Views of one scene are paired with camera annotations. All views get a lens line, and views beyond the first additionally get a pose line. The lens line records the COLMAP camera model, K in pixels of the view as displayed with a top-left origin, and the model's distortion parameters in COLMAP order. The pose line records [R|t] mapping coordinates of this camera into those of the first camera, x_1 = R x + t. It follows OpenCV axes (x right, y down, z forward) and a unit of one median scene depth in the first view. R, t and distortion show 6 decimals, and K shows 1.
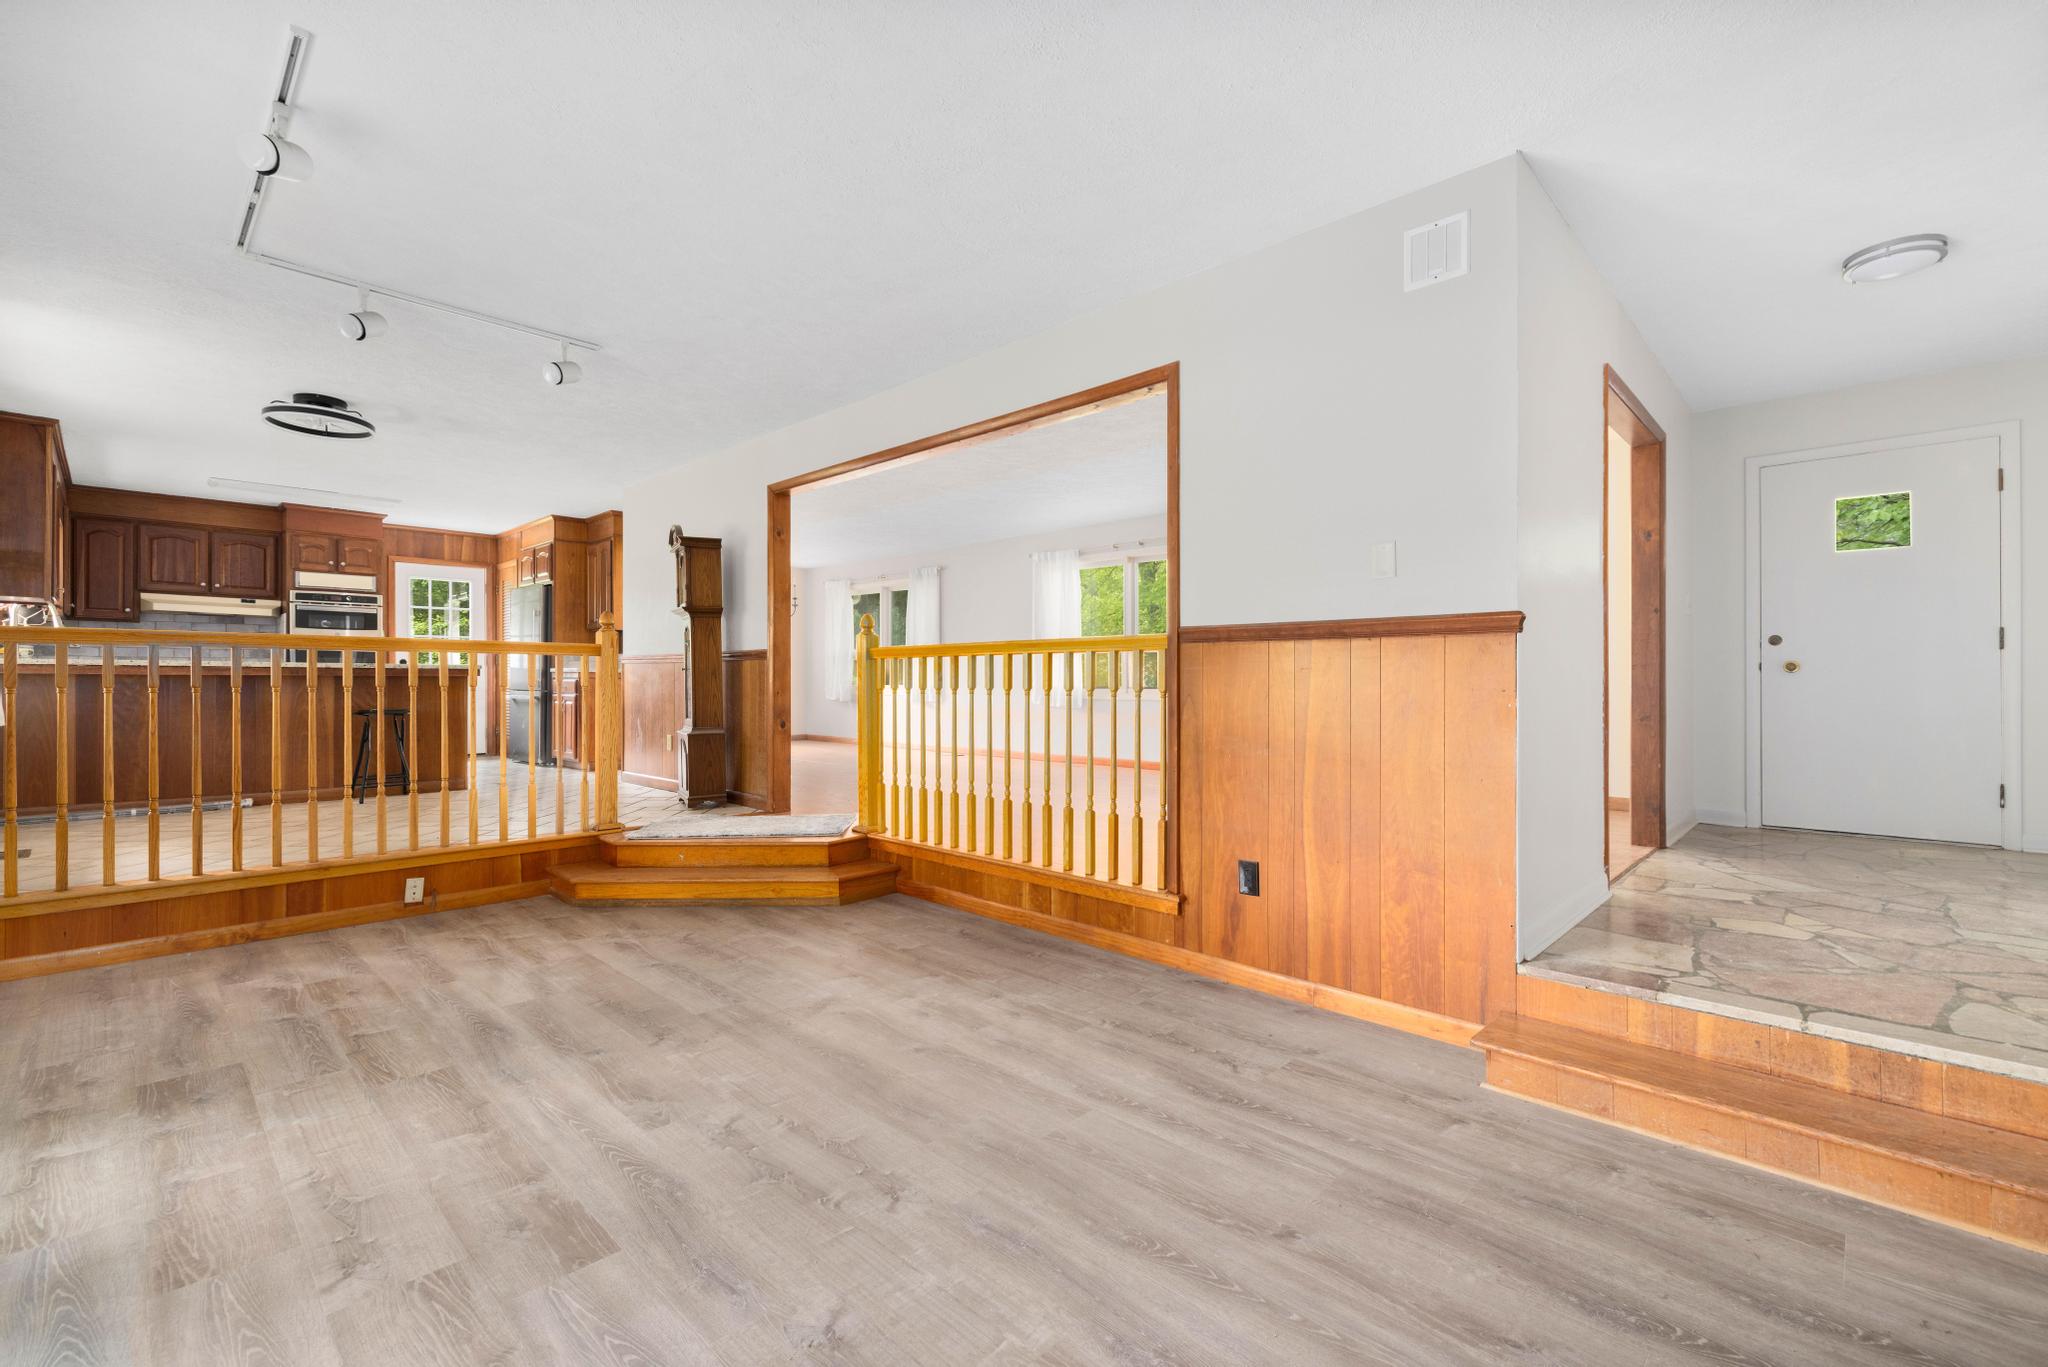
lens RADIAL K [[873.7, 0, 1028.5], [0, 873.7, 682.9], [0, 0, 1]] dist [0.001568, 0.000228]
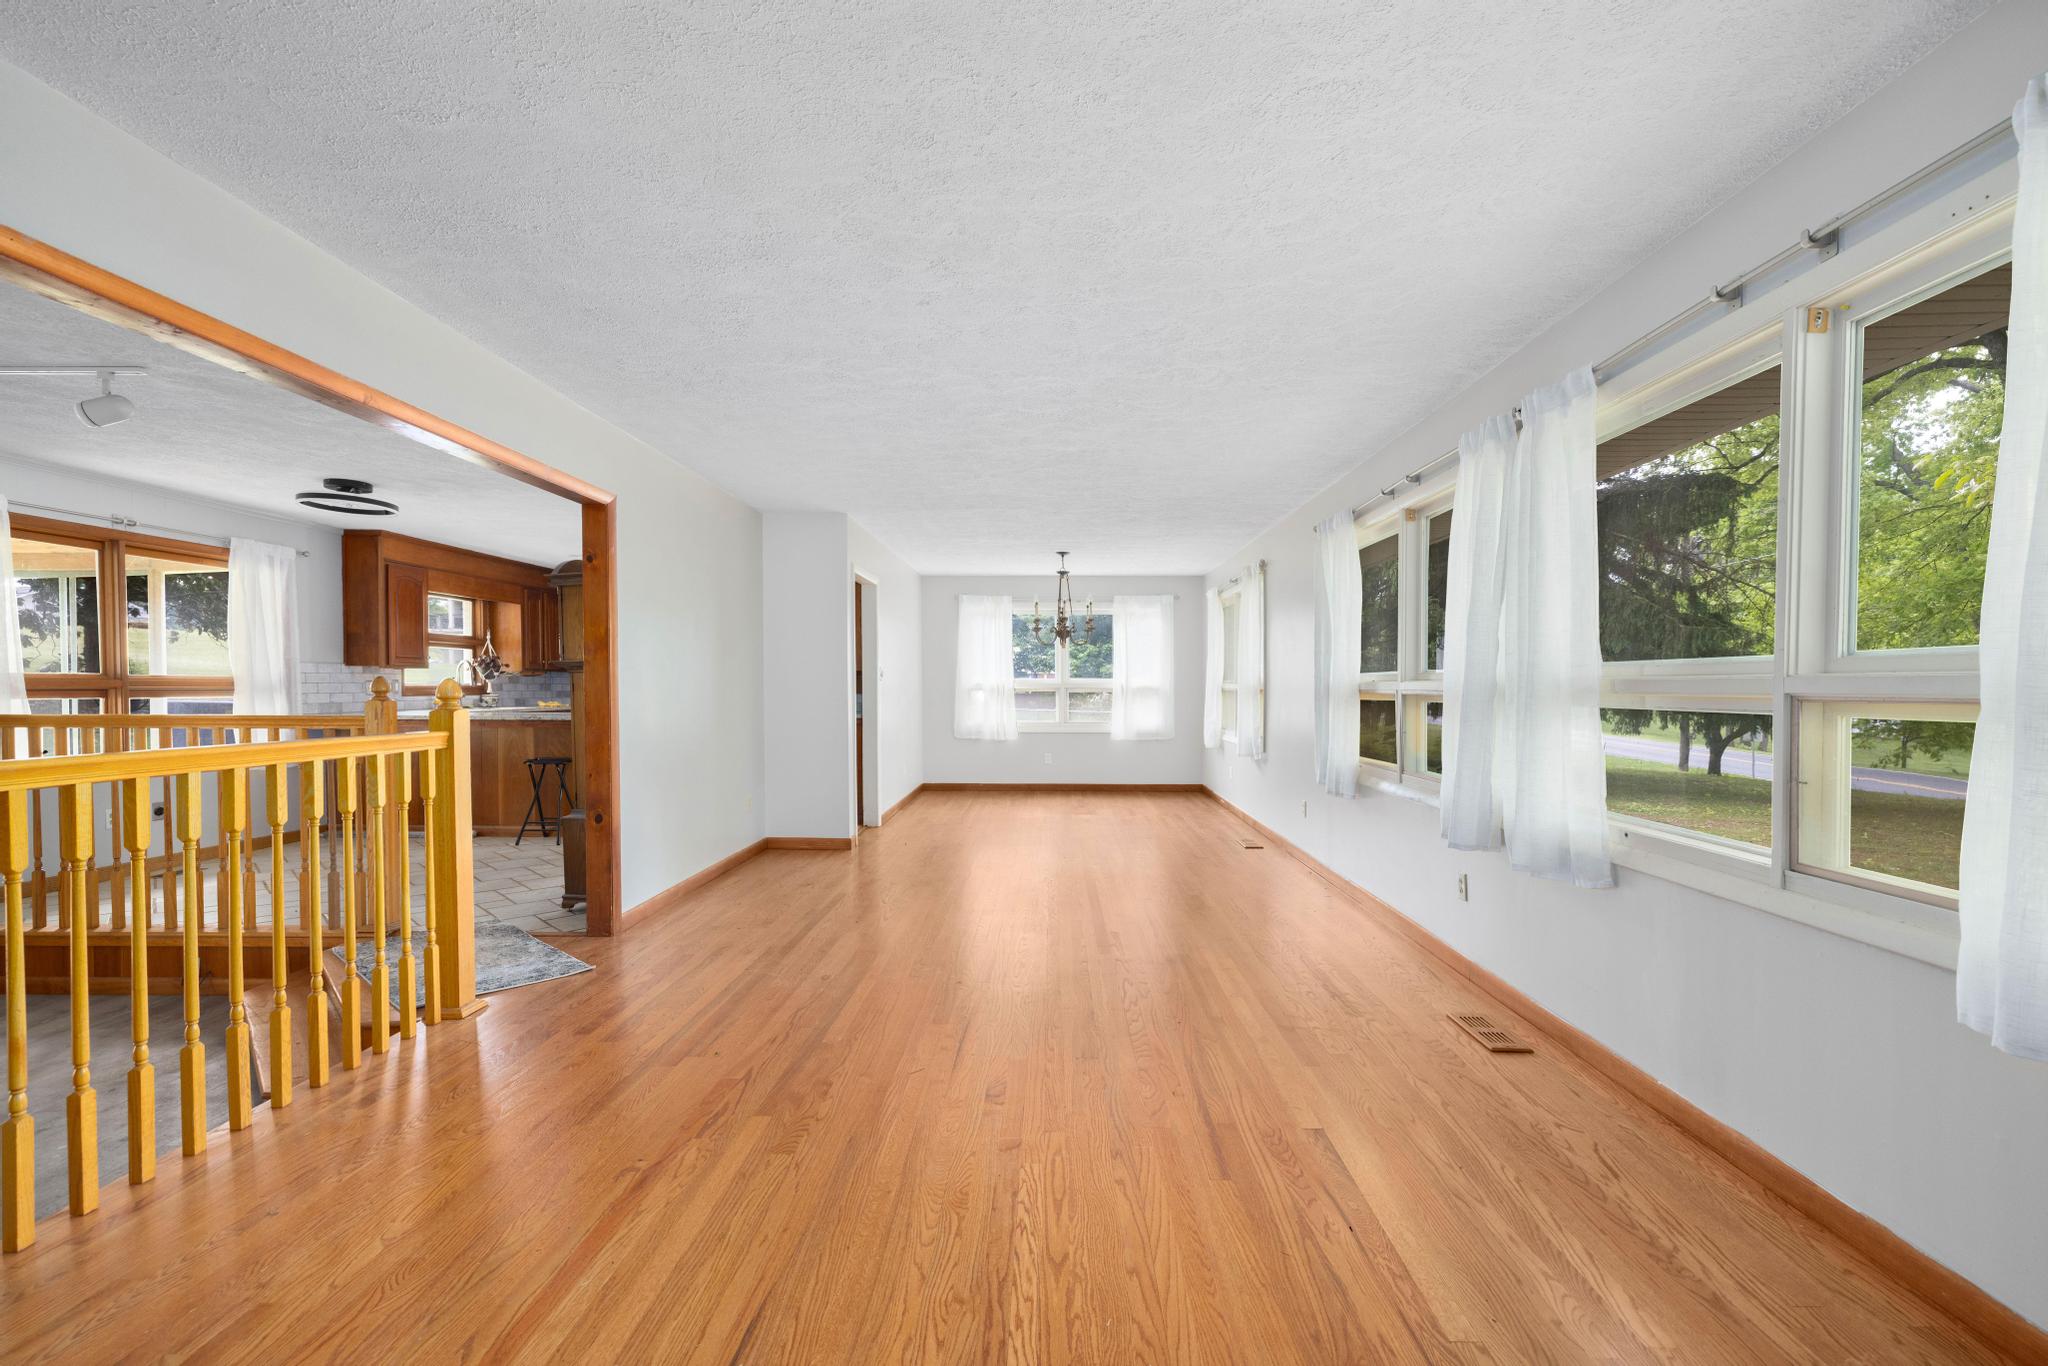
lens RADIAL K [[858.7, 0, 1027.2], [0, 858.7, 710.3], [0, 0, 1]] dist [0.000087, -0.000213]
pose [[0.688653, 0.018478, -0.724856, 0.324276], [-0.001362, 0.999706, 0.024190, -0.040631], [0.725090, -0.015671, 0.688476, 0.536672]]
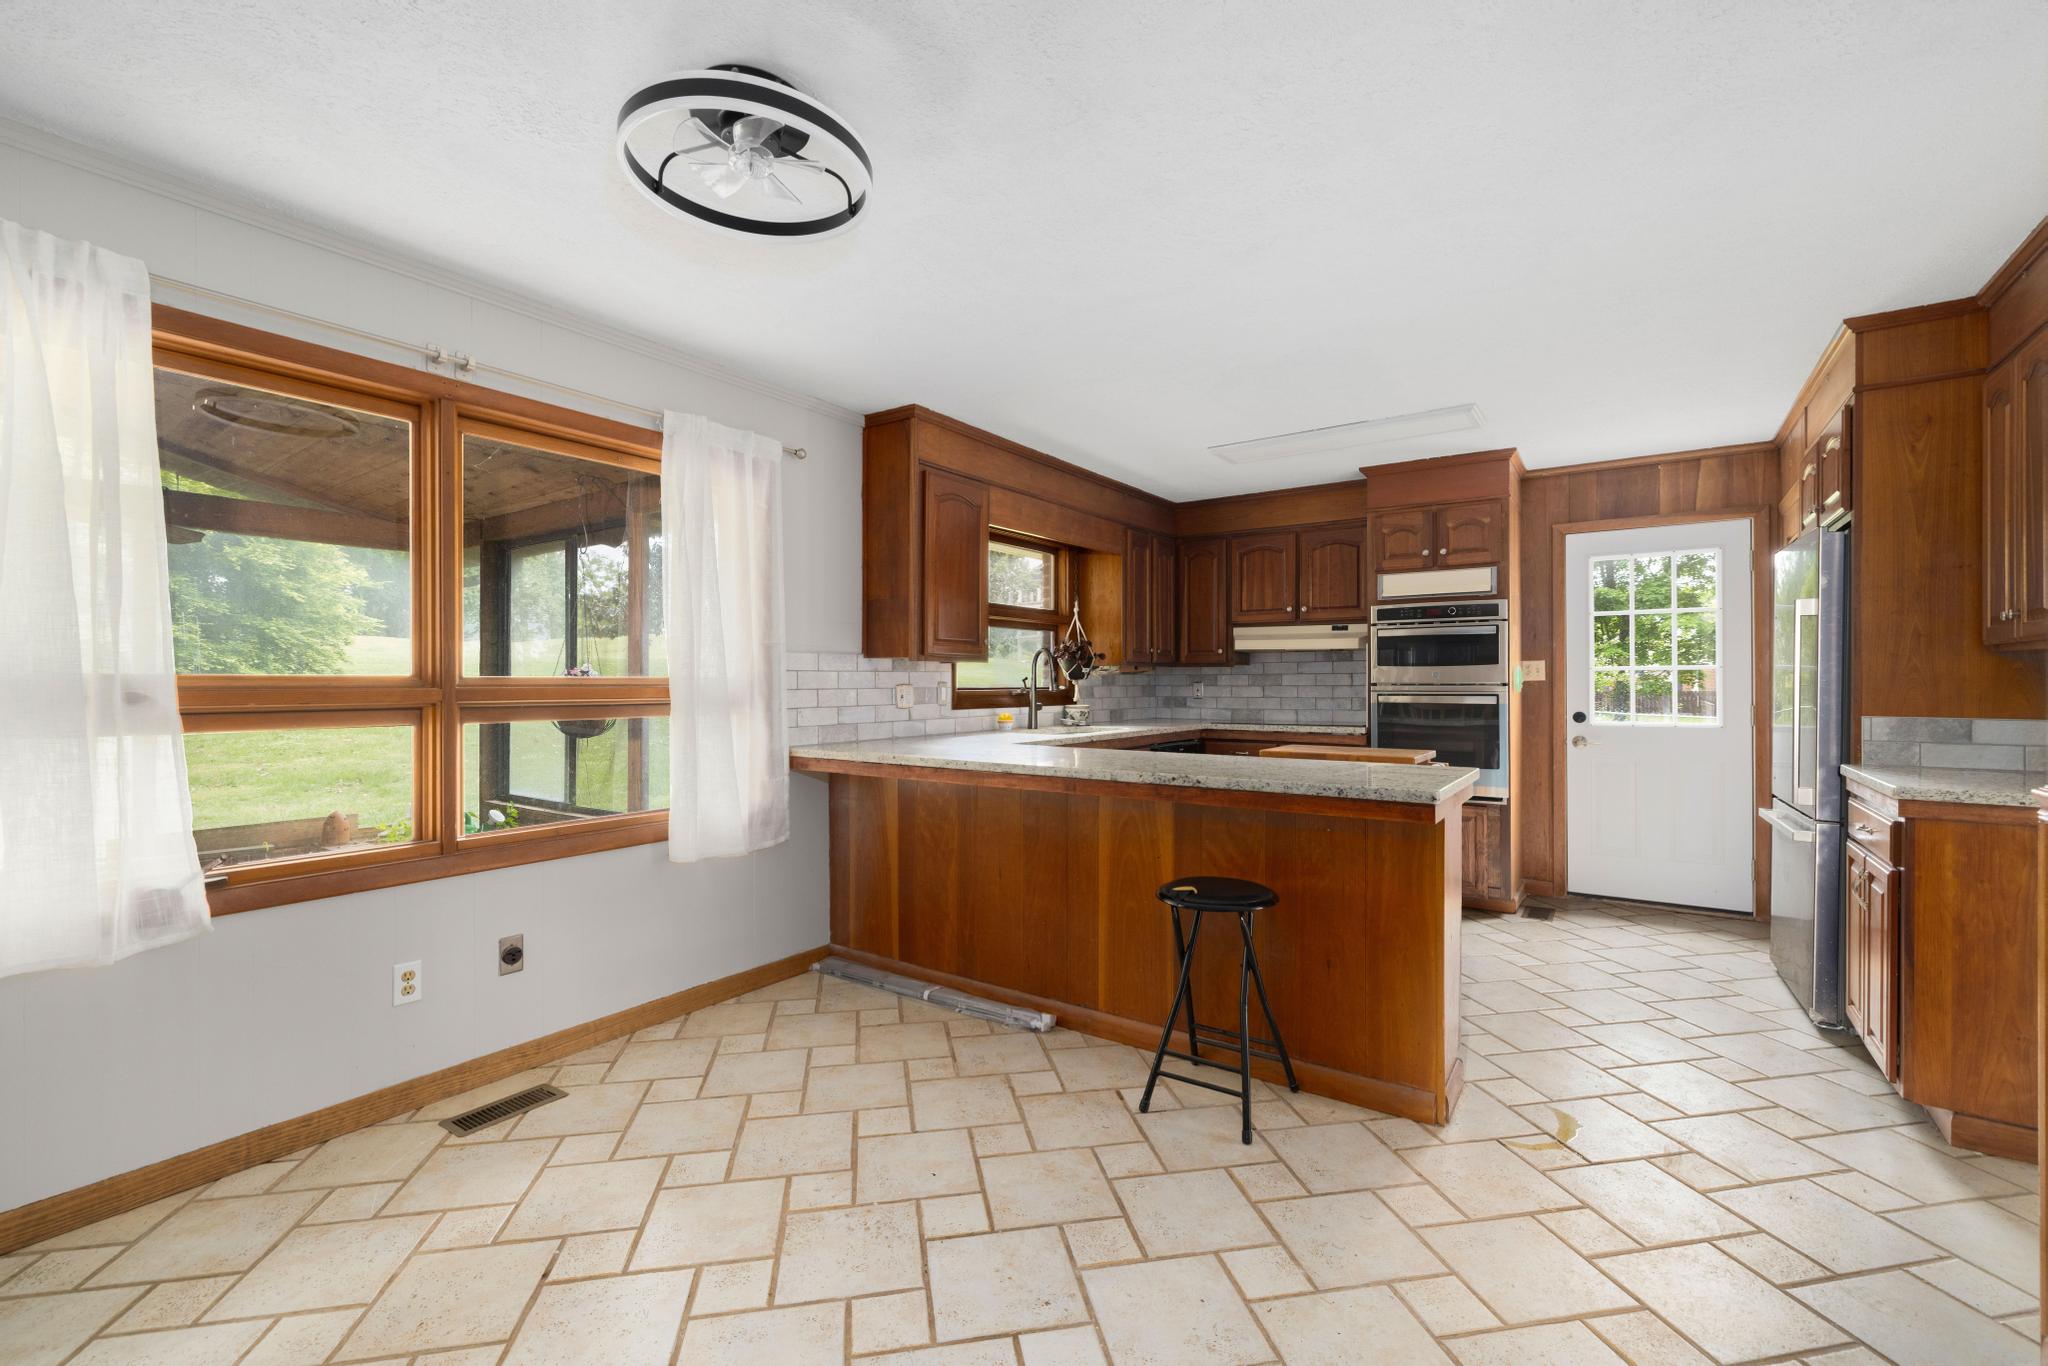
lens RADIAL K [[873.7, 0, 1028.5], [0, 873.7, 682.4], [0, 0, 1]] dist [0.001568, 0.000228]
pose [[0.157747, -0.001757, -0.987478, -0.262736], [-0.002848, 0.999993, -0.002234, -0.048627], [0.987475, 0.003165, 0.157741, 0.647379]]
